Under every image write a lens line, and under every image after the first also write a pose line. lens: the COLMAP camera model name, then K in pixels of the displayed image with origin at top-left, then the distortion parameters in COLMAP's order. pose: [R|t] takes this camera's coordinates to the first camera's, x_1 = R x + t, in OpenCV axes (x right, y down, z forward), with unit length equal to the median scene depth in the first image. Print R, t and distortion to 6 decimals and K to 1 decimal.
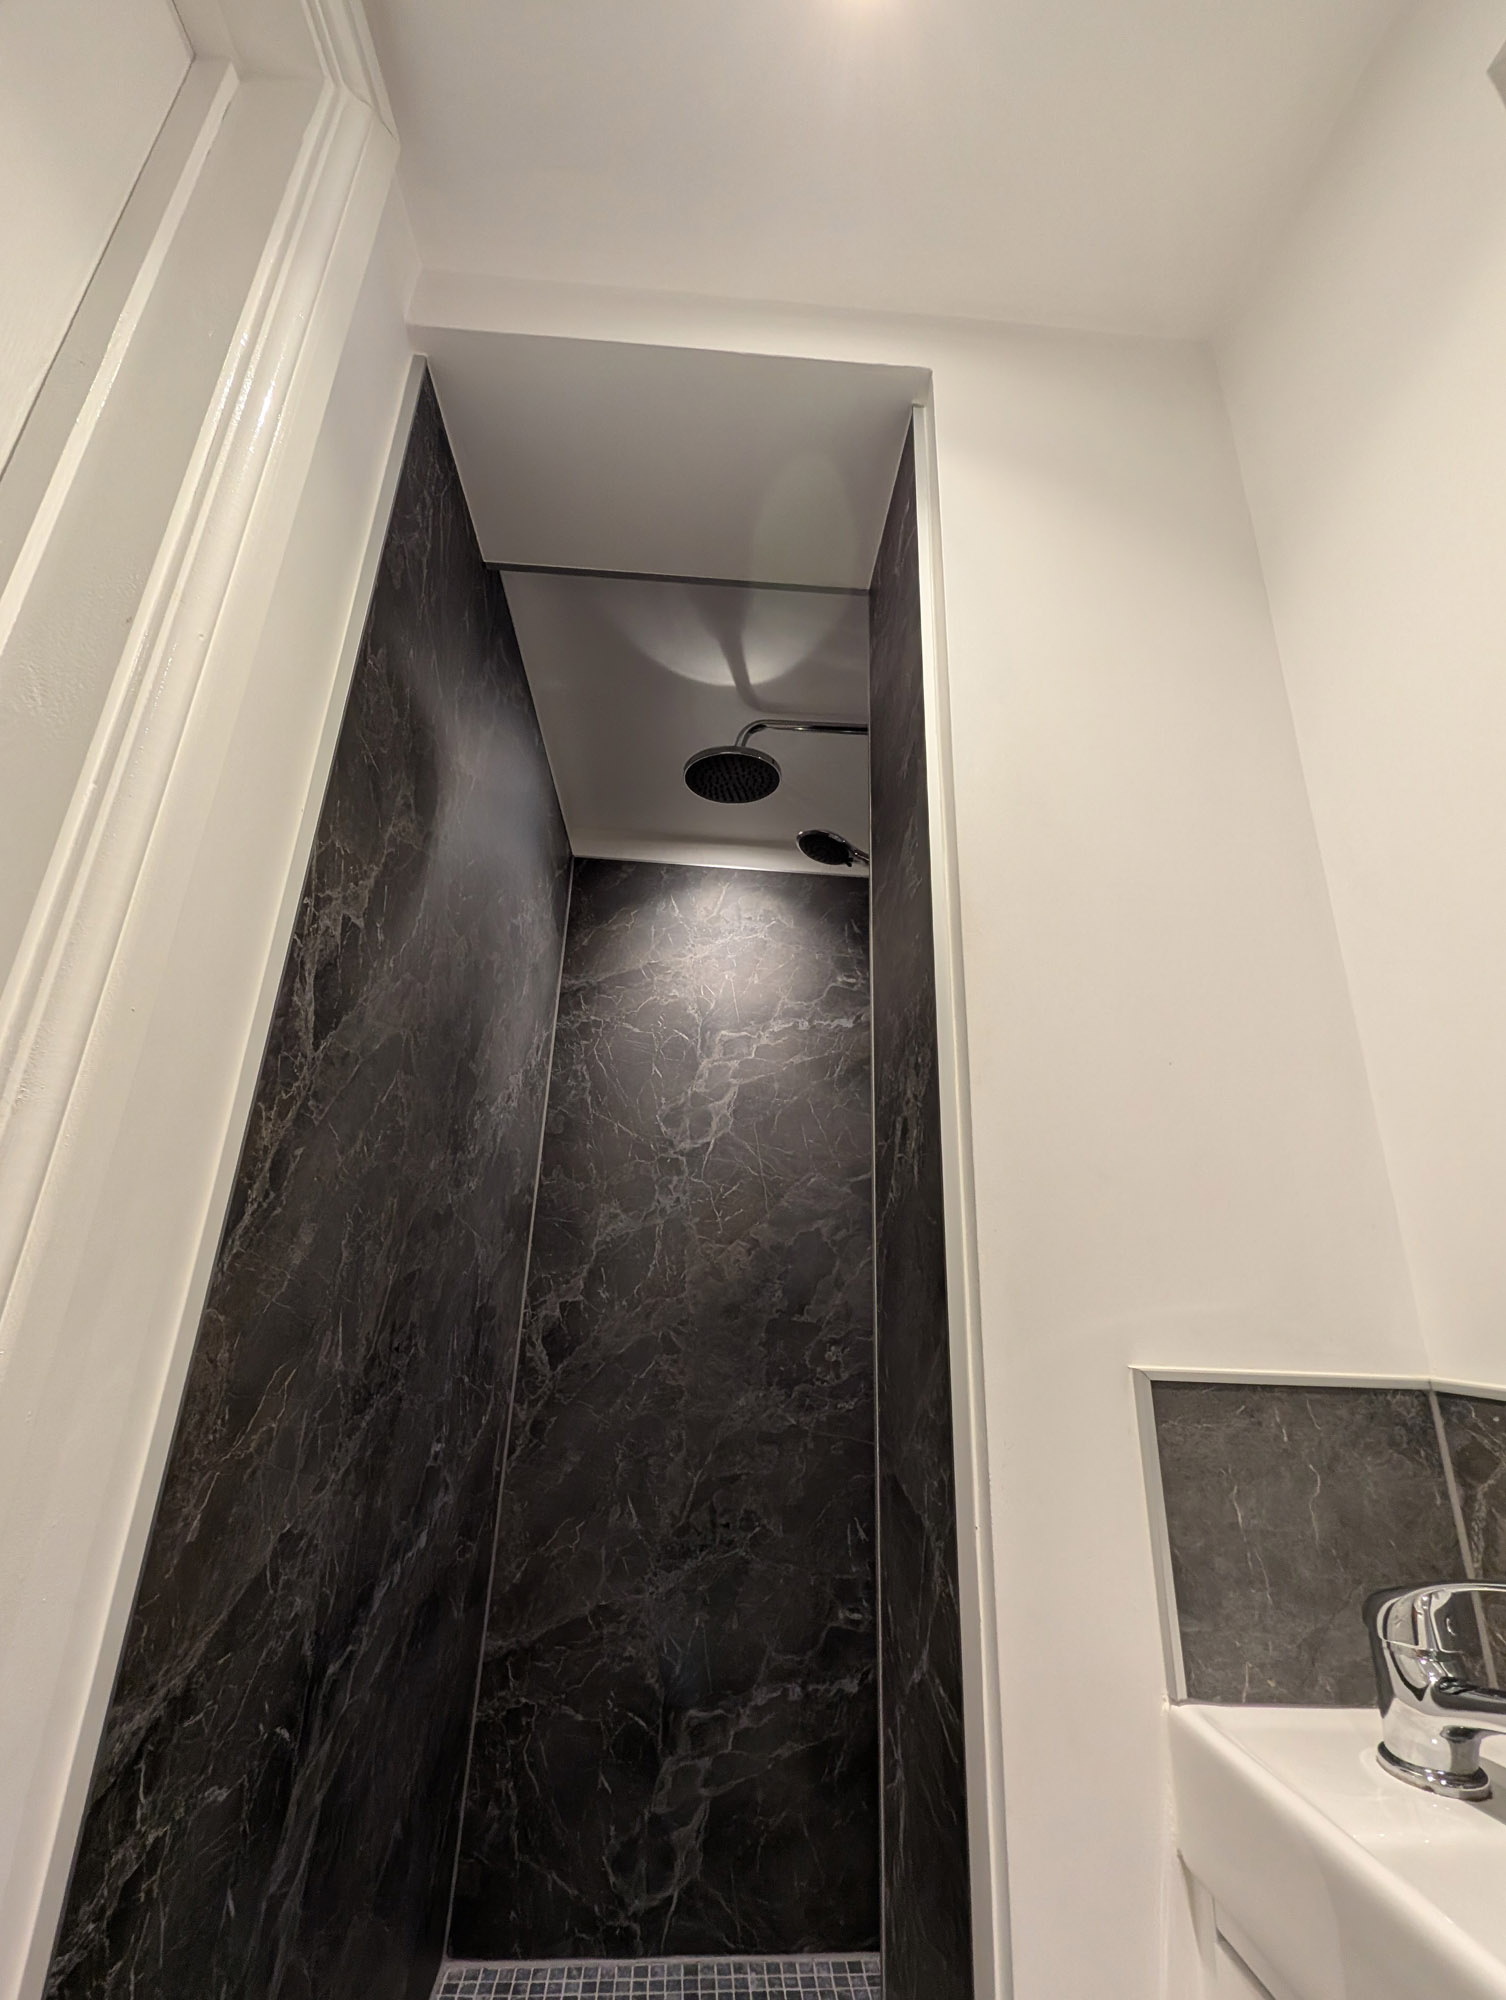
lens RADIAL K [[824.2, 0, 752.1], [0, 824.2, 998.7], [0, 0, 1]] dist [0.005031, -0.002629]
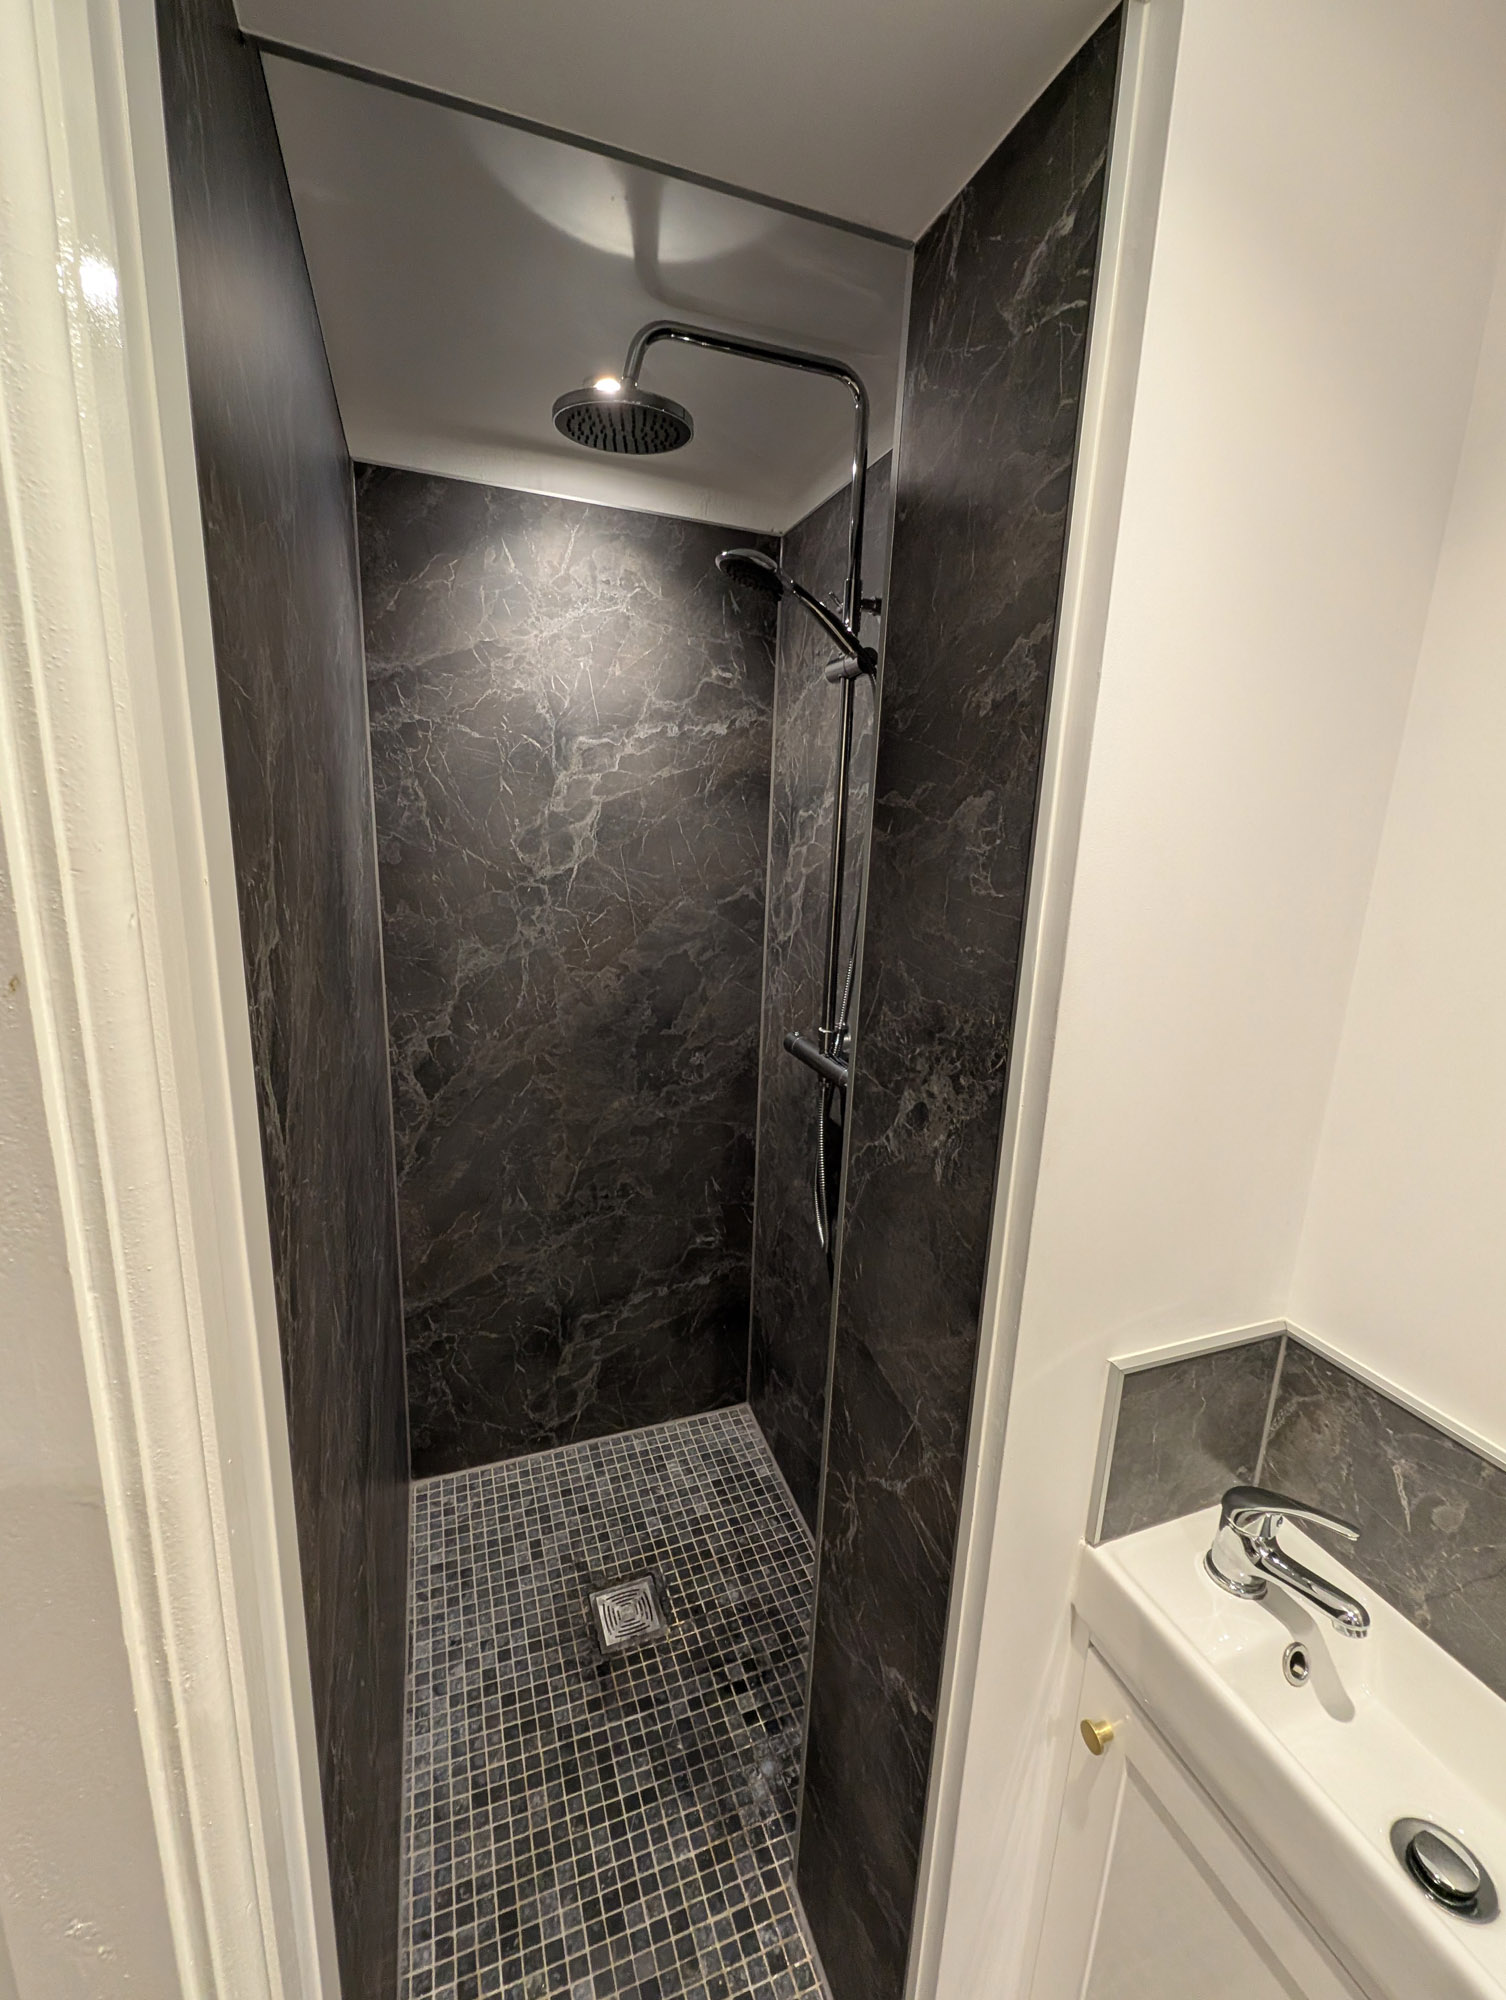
lens RADIAL K [[824.2, 0, 751.0], [0, 824.2, 999.1], [0, 0, 1]] dist [0.005031, -0.002629]
pose [[0.959312, -0.056143, 0.276710, -0.144885], [-0.099317, 0.850302, 0.516839, -0.231969], [-0.264304, -0.523292, 0.810129, 0.145812]]
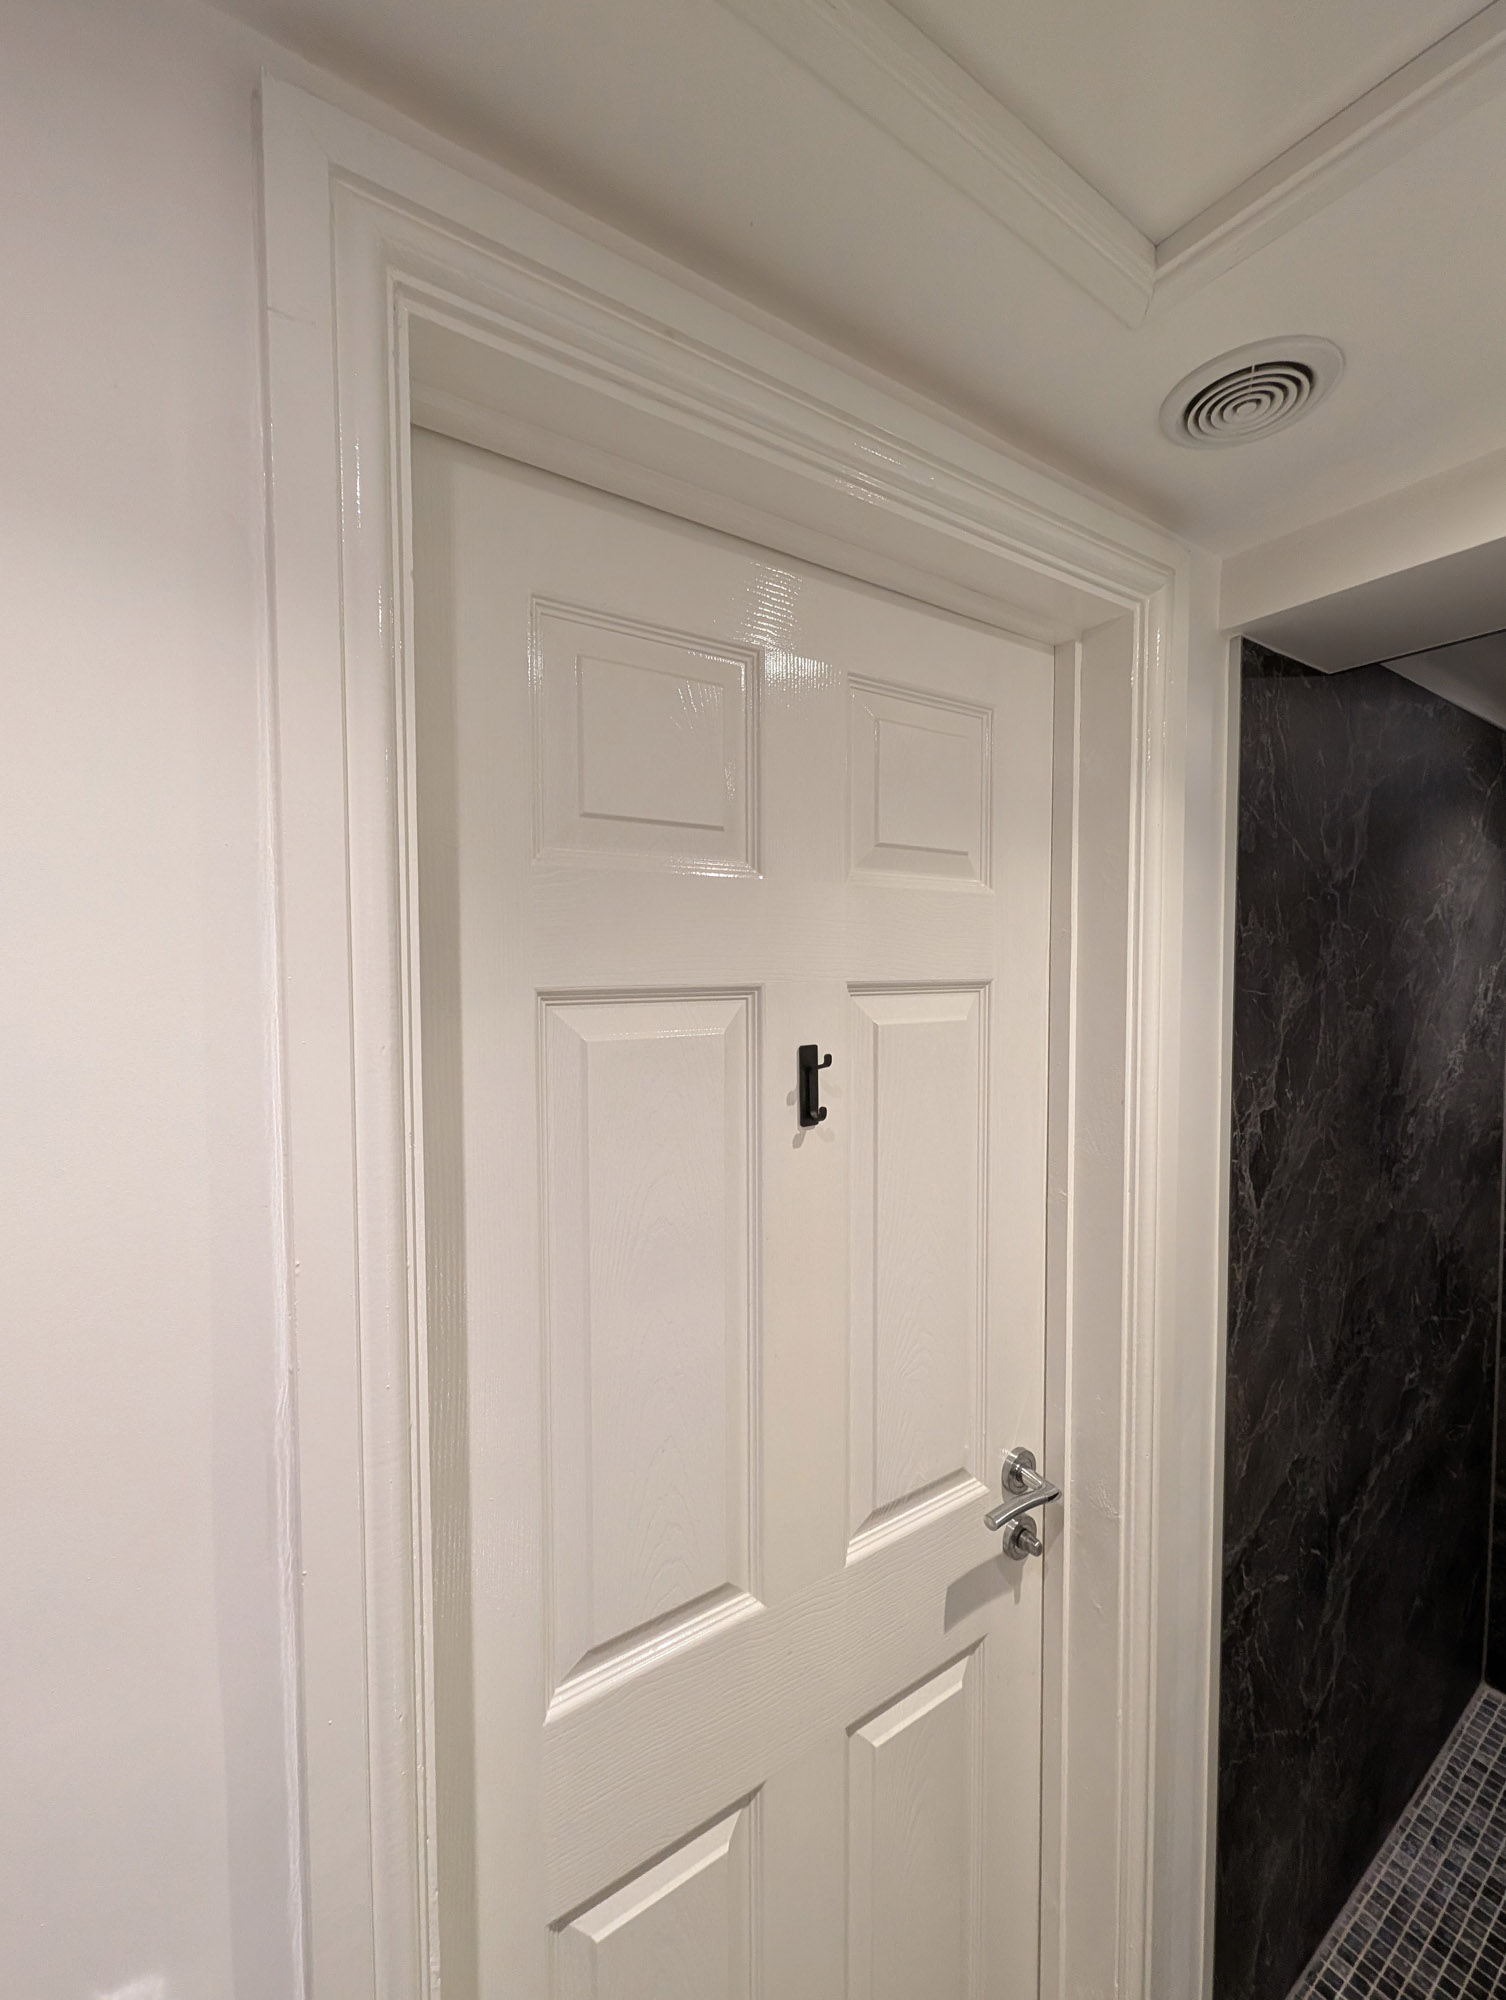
lens RADIAL K [[824.2, 0, 754.4], [0, 824.2, 998.2], [0, 0, 1]] dist [0.005031, -0.002629]
pose [[0.510167, 0.001973, -0.860073, 0.148500], [0.301465, 0.936146, 0.180967, -0.403243], [0.805511, -0.351605, 0.476996, -0.169464]]
